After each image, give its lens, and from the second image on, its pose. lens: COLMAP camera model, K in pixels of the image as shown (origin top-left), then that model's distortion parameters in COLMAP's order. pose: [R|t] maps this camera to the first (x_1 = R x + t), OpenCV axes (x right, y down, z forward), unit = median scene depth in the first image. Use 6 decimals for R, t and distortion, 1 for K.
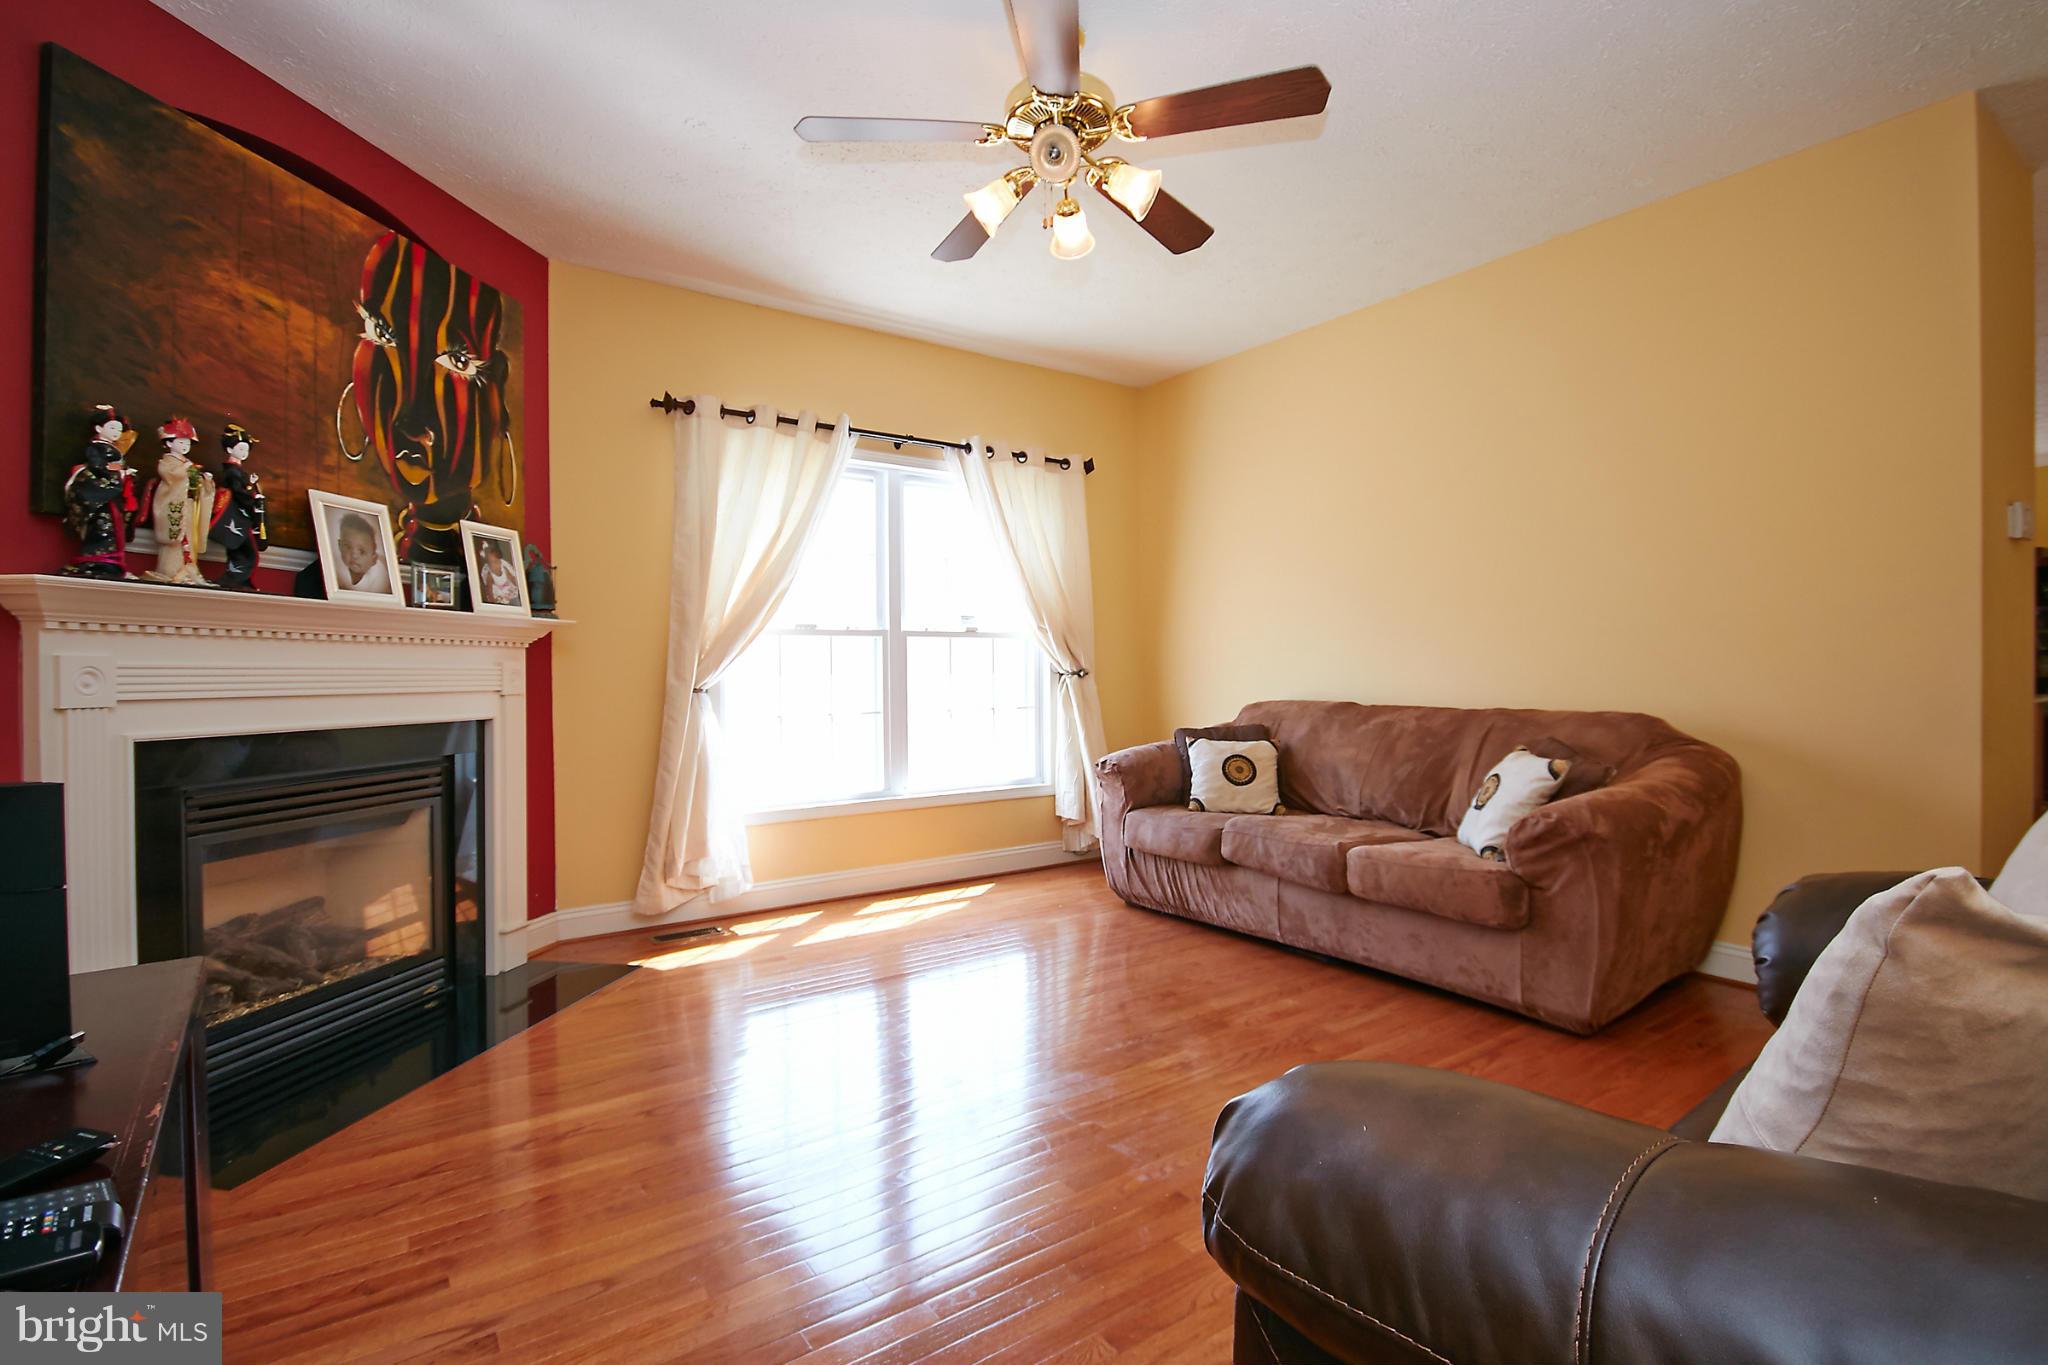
lens RADIAL K [[962.0, 0, 1019.5], [0, 962.0, 675.4], [0, 0, 1]] dist [0.001548, 0.000105]
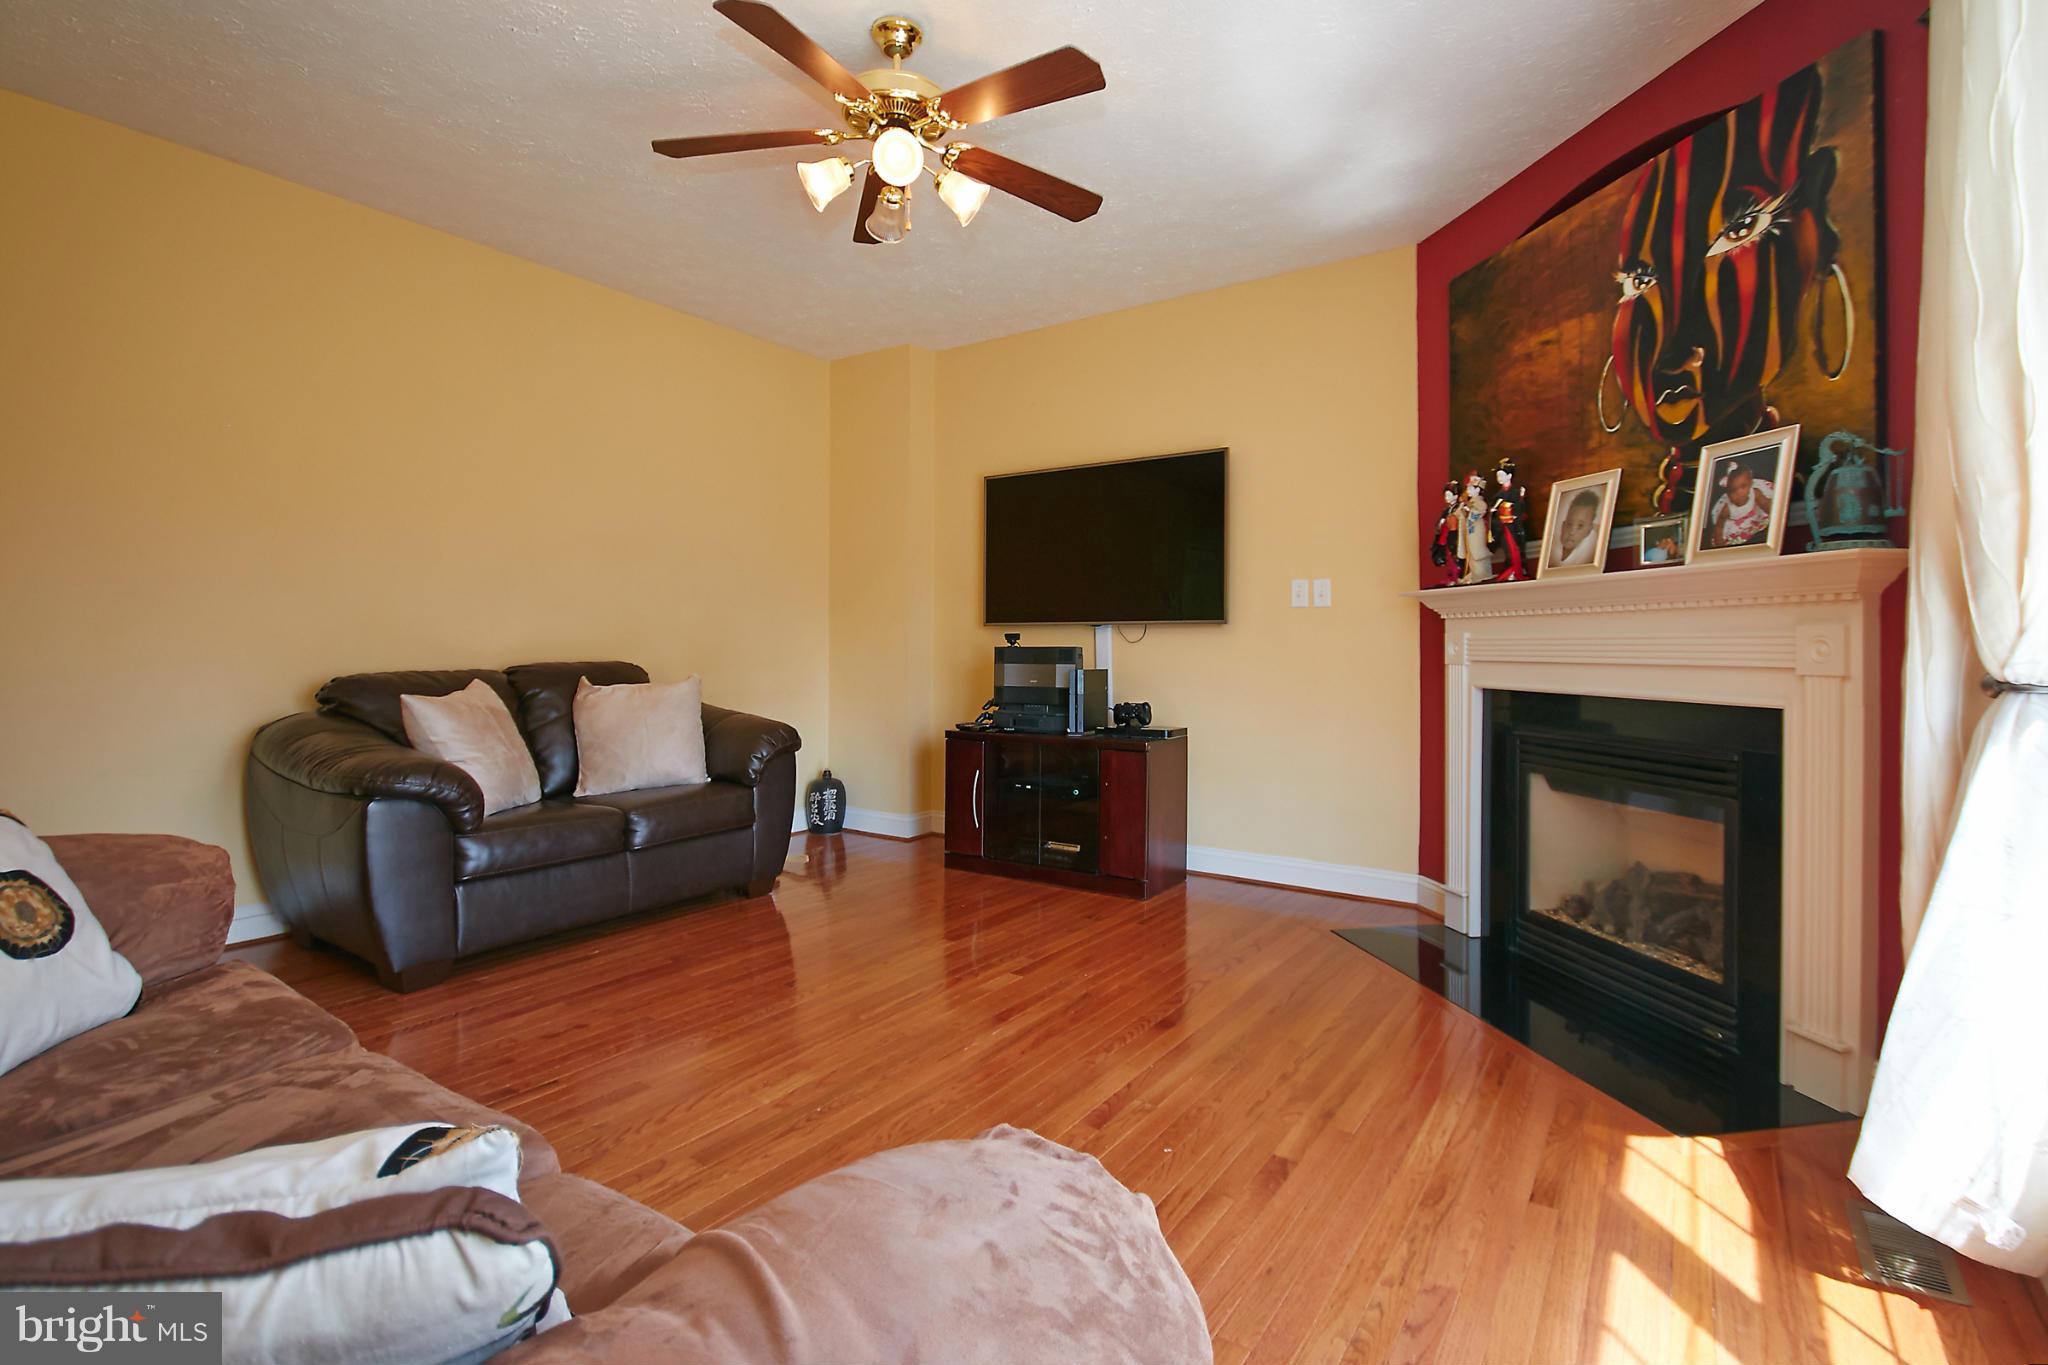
lens RADIAL K [[950.3, 0, 1029.0], [0, 950.3, 647.3], [0, 0, 1]] dist [-0.002101, -0.000983]
pose [[-0.938679, 0.002861, -0.344780, 0.205206], [0.000905, 0.999983, 0.005835, -0.003503], [0.344791, 0.005165, -0.938665, 1.556761]]
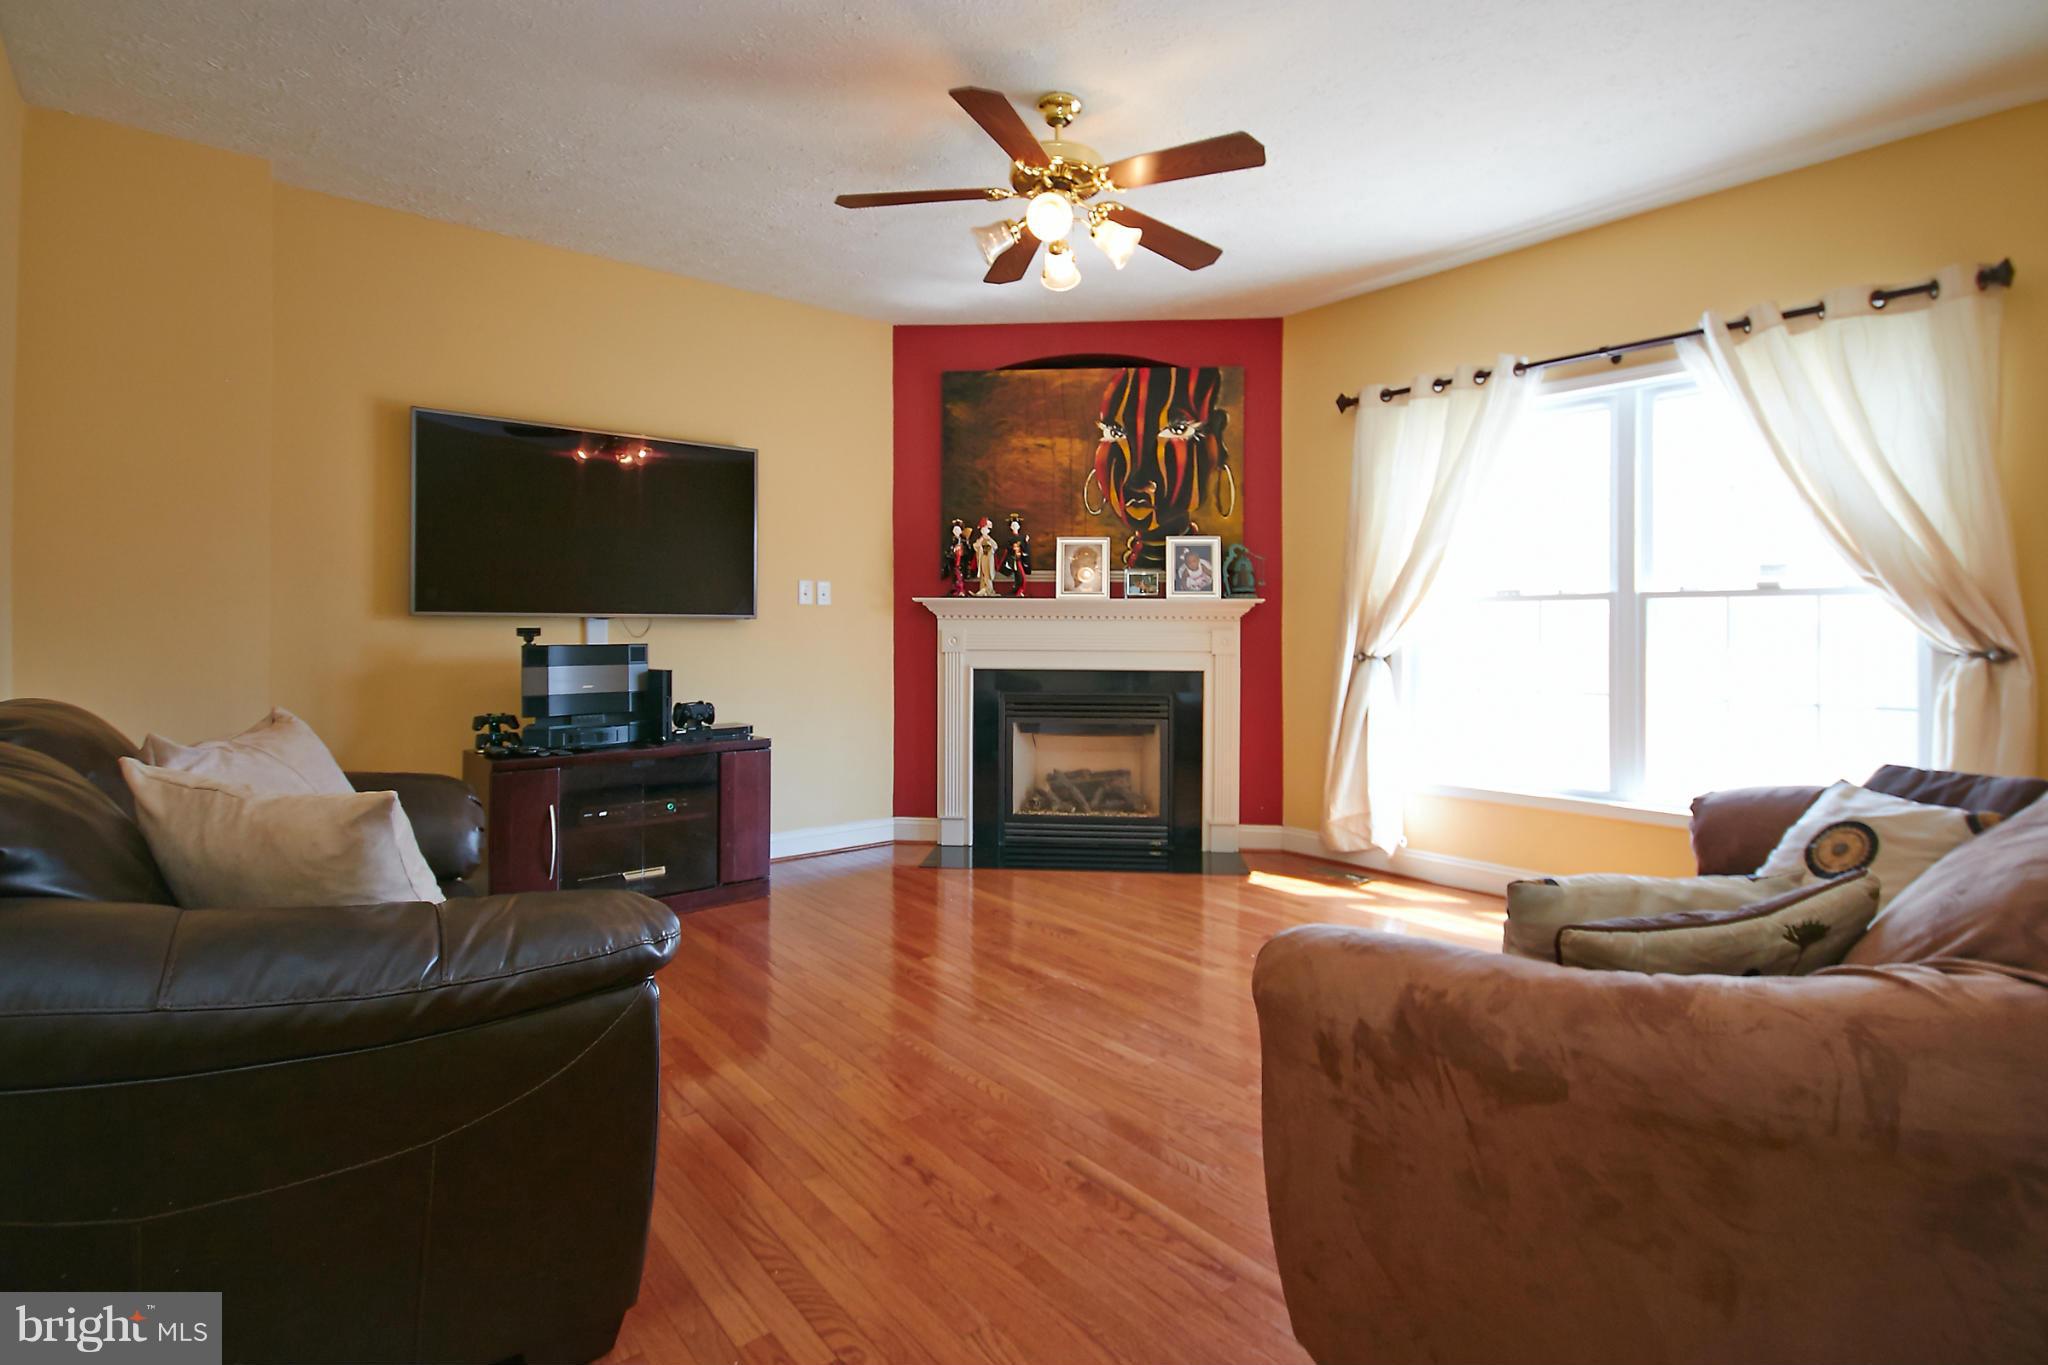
lens RADIAL K [[979.3, 0, 1034.4], [0, 979.3, 623.2], [0, 0, 1]] dist [-0.022361, -0.000085]
pose [[0.073105, 0.004256, -0.997315, 0.946913], [-0.007400, 0.999966, 0.003725, -0.030948], [0.997297, 0.007108, 0.073134, 0.690306]]
